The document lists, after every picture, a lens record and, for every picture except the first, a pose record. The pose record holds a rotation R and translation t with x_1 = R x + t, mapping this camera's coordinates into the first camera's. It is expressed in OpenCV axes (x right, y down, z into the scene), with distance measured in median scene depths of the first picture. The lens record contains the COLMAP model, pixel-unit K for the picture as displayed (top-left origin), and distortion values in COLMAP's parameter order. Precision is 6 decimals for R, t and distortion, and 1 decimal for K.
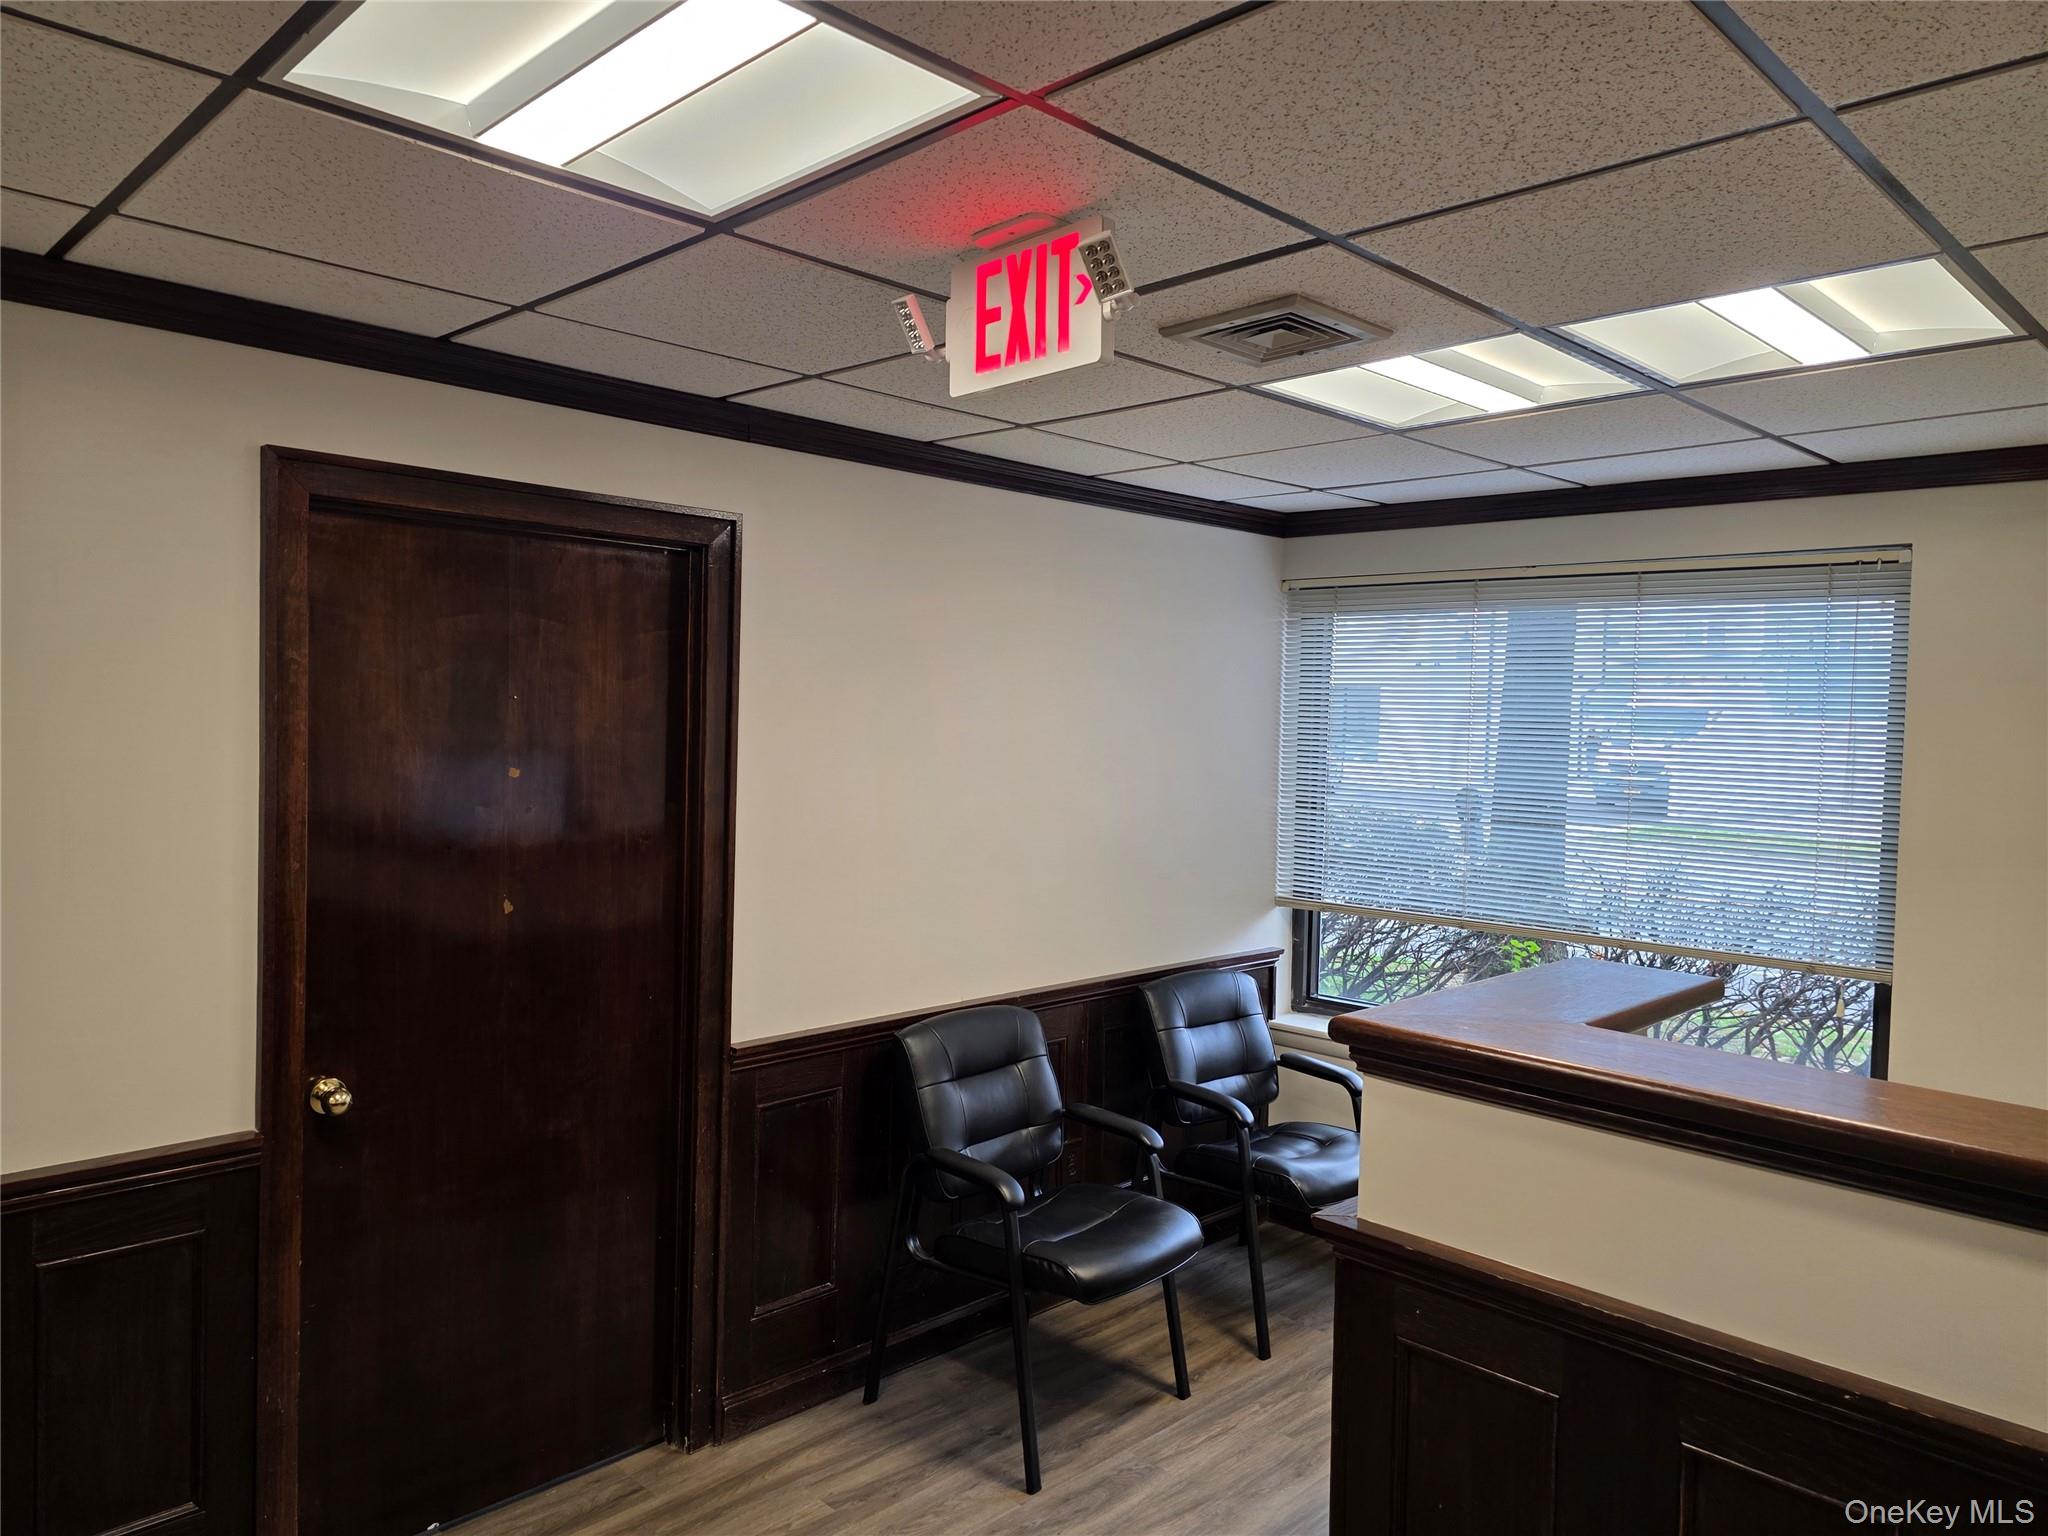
lens RADIAL K [[1360.2, 0, 1014.7], [0, 1360.2, 773.5], [0, 0, 1]] dist [0.062956, -0.047344]
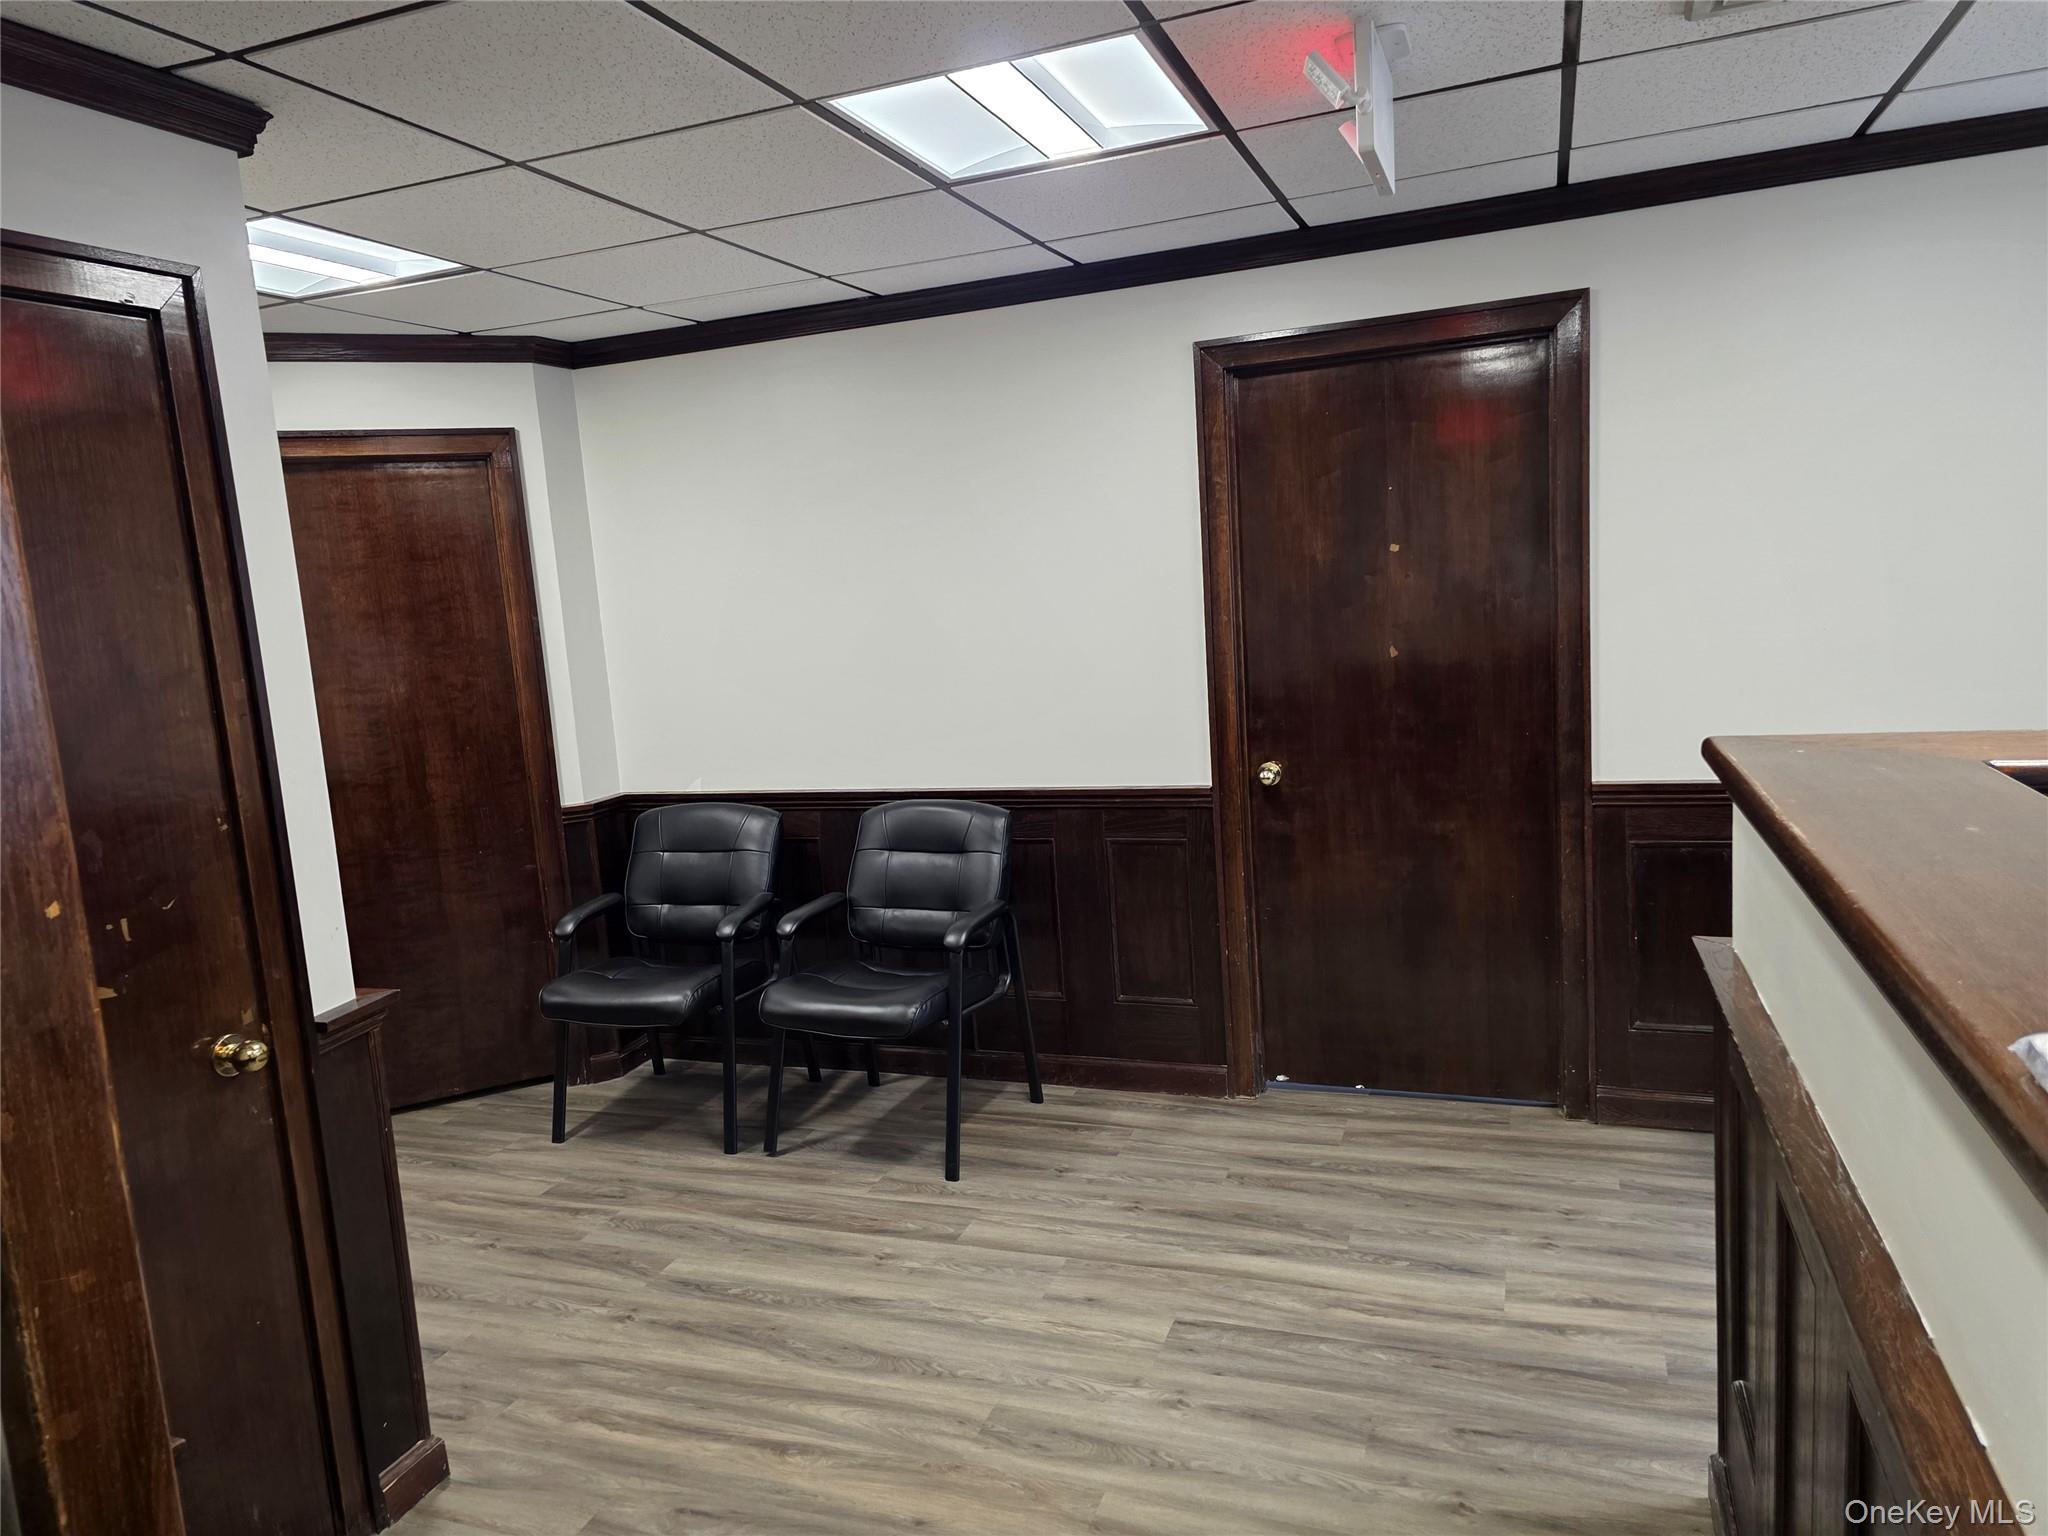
lens RADIAL K [[1360.2, 0, 1029.7], [0, 1360.2, 772.8], [0, 0, 1]] dist [0.062956, -0.047344]
pose [[0.424926, 0.074559, -0.902152, 0.649450], [0.045032, 0.993627, 0.103330, 0.059670], [0.904107, -0.084533, 0.418860, 0.124793]]
